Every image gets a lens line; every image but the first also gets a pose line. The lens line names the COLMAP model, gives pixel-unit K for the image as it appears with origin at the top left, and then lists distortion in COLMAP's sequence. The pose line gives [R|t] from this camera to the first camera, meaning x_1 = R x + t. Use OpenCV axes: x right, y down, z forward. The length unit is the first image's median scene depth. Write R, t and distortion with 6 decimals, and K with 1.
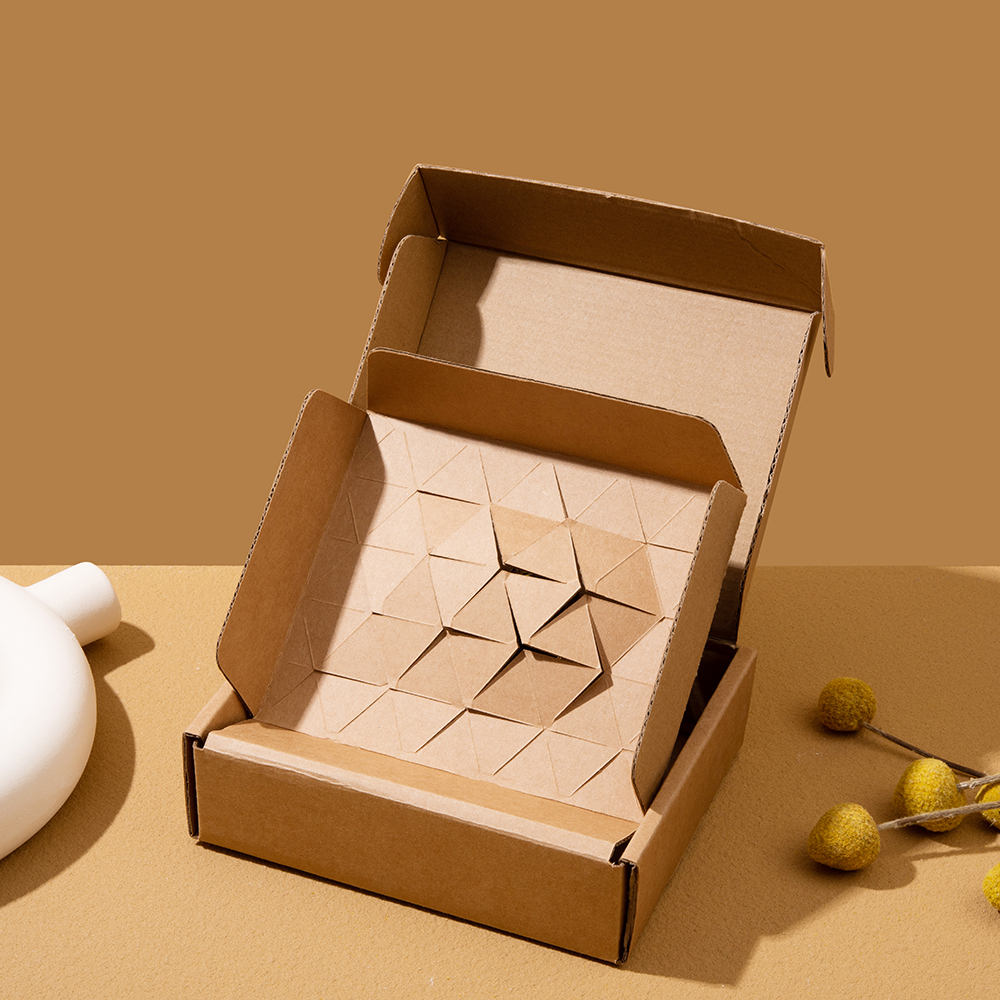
lens RADIAL K [[2561.3, 0, 500.0], [0, 2561.3, 500.0], [0, 0, 1]] dist [-0.019819, -0.161027]
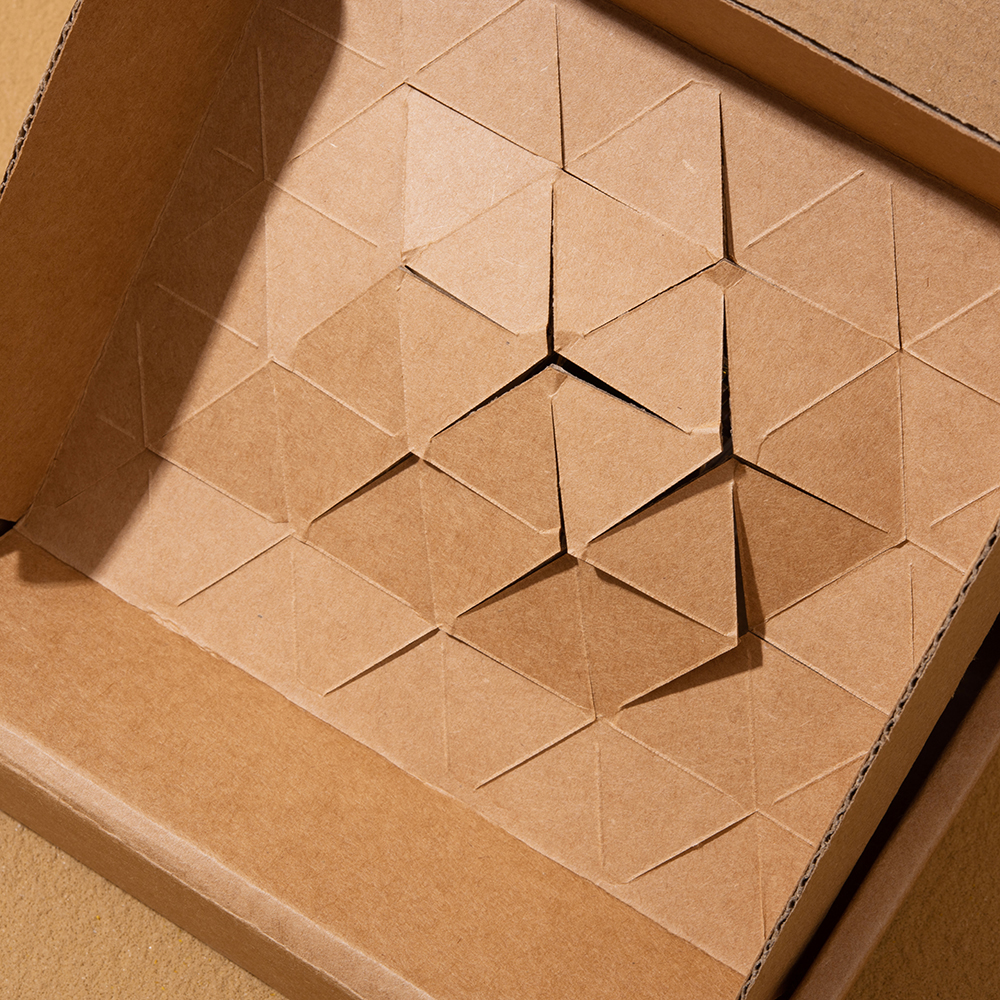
lens RADIAL K [[2561.3, 0, 500.0], [0, 2561.3, 500.0], [0, 0, 1]] dist [-0.019819, -0.161027]
pose [[0.980325, 0.164306, -0.109394, 0.038513], [-0.080662, 0.839268, 0.537702, -0.163693], [0.180159, -0.518299, 0.836008, 0.565583]]
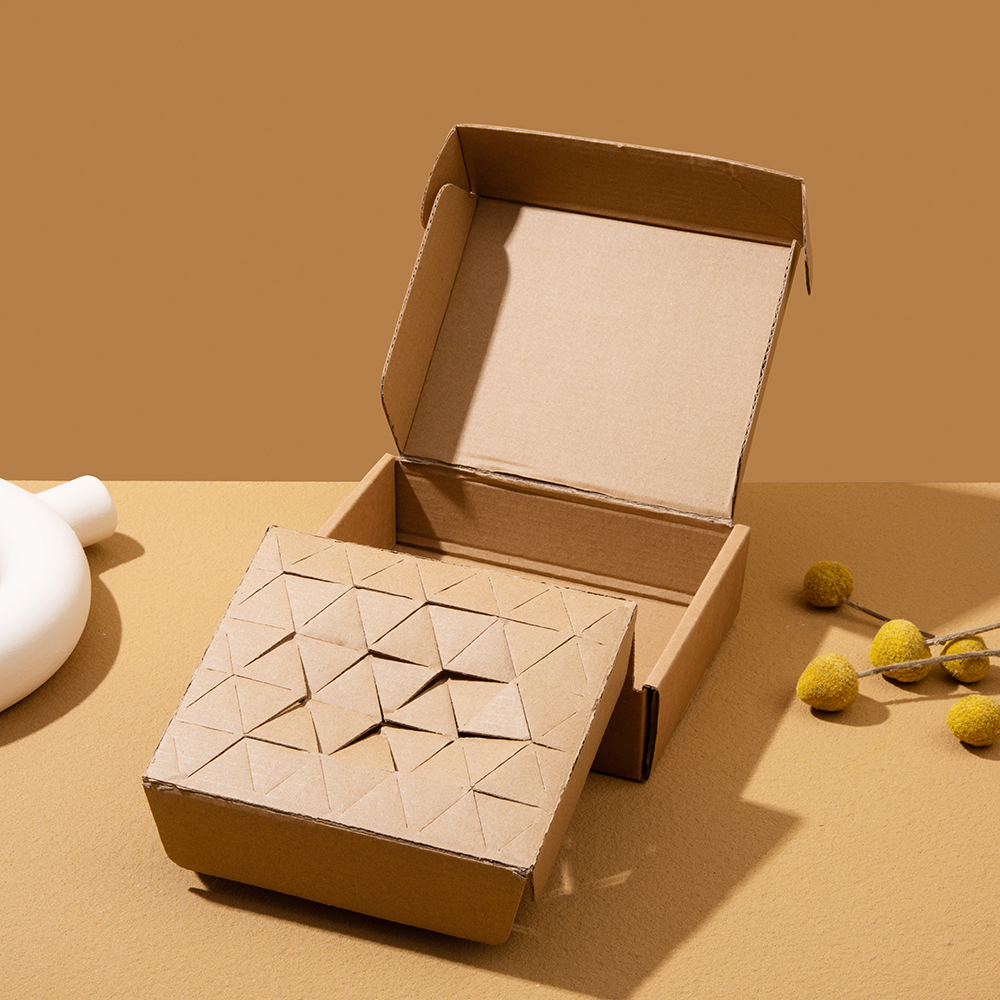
lens RADIAL K [[2561.3, 0, 500.0], [0, 2561.3, 500.0], [0, 0, 1]] dist [-0.019819, -0.161027]
pose [[0.999841, -0.013591, 0.011547, -0.028693], [0.013726, 0.999838, -0.011625, 0.057265], [-0.011387, 0.011782, 0.999866, -0.175214]]
